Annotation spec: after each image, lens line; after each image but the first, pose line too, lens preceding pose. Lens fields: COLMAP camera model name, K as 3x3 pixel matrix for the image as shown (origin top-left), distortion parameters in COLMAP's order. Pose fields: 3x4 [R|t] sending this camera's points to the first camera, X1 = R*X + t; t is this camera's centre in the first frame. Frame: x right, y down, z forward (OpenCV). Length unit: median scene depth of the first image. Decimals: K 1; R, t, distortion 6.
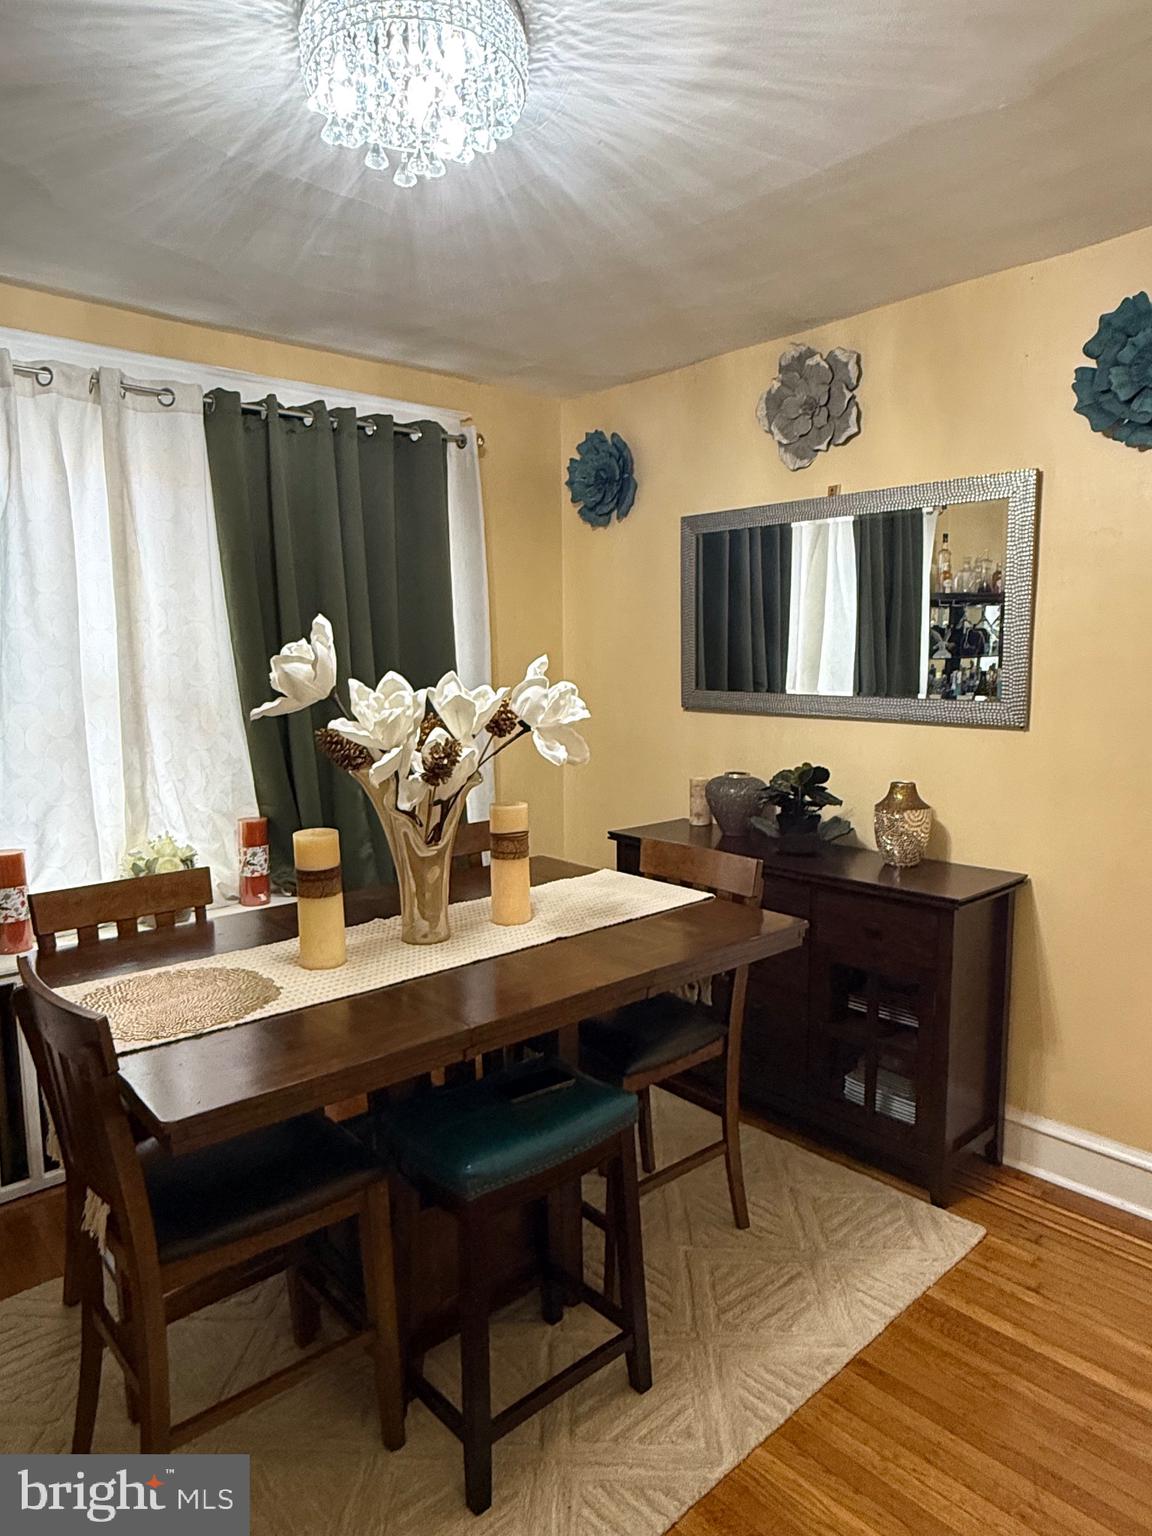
lens RADIAL K [[956.5, 0, 576.0], [0, 956.5, 768.0], [0, 0, 1]] dist [0.001187, 0.000380]
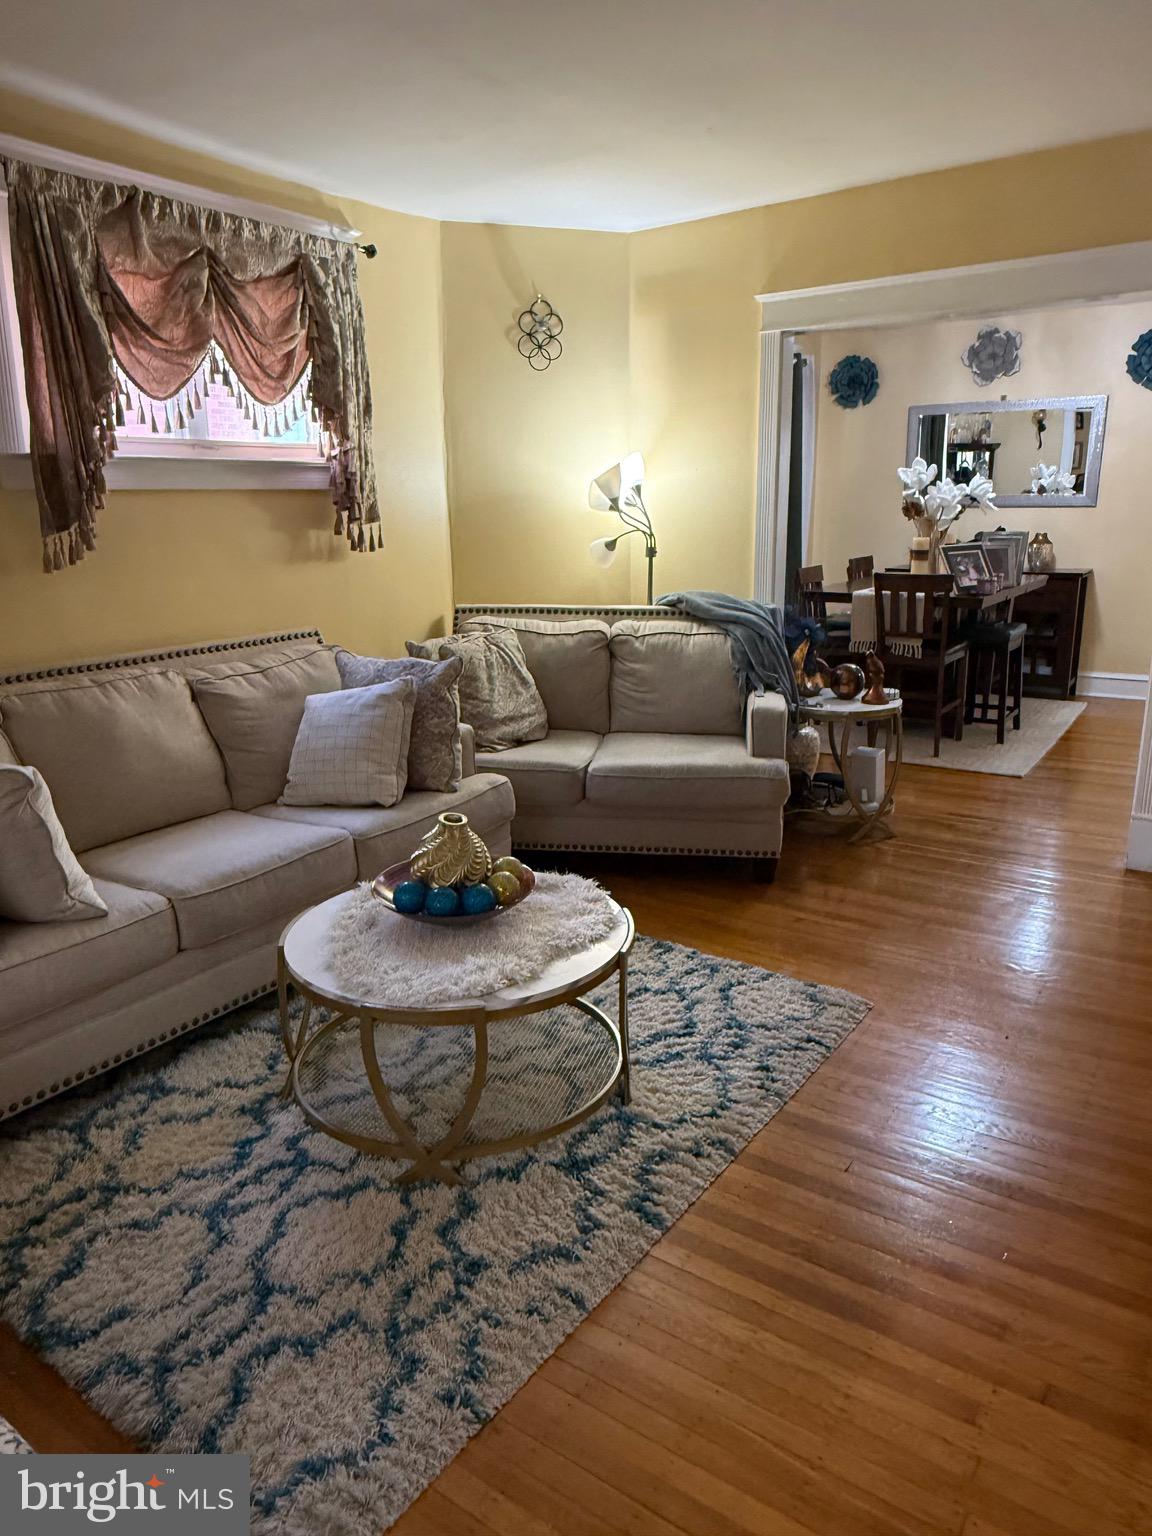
lens RADIAL K [[1030.4, 0, 576.0], [0, 1030.4, 768.0], [0, 0, 1]] dist [0.001431, 0.001260]
pose [[0.967714, -0.058414, 0.245187, -1.275972], [0.029115, 0.992168, 0.121467, 0.224961], [-0.250362, -0.110407, 0.961836, -1.075314]]
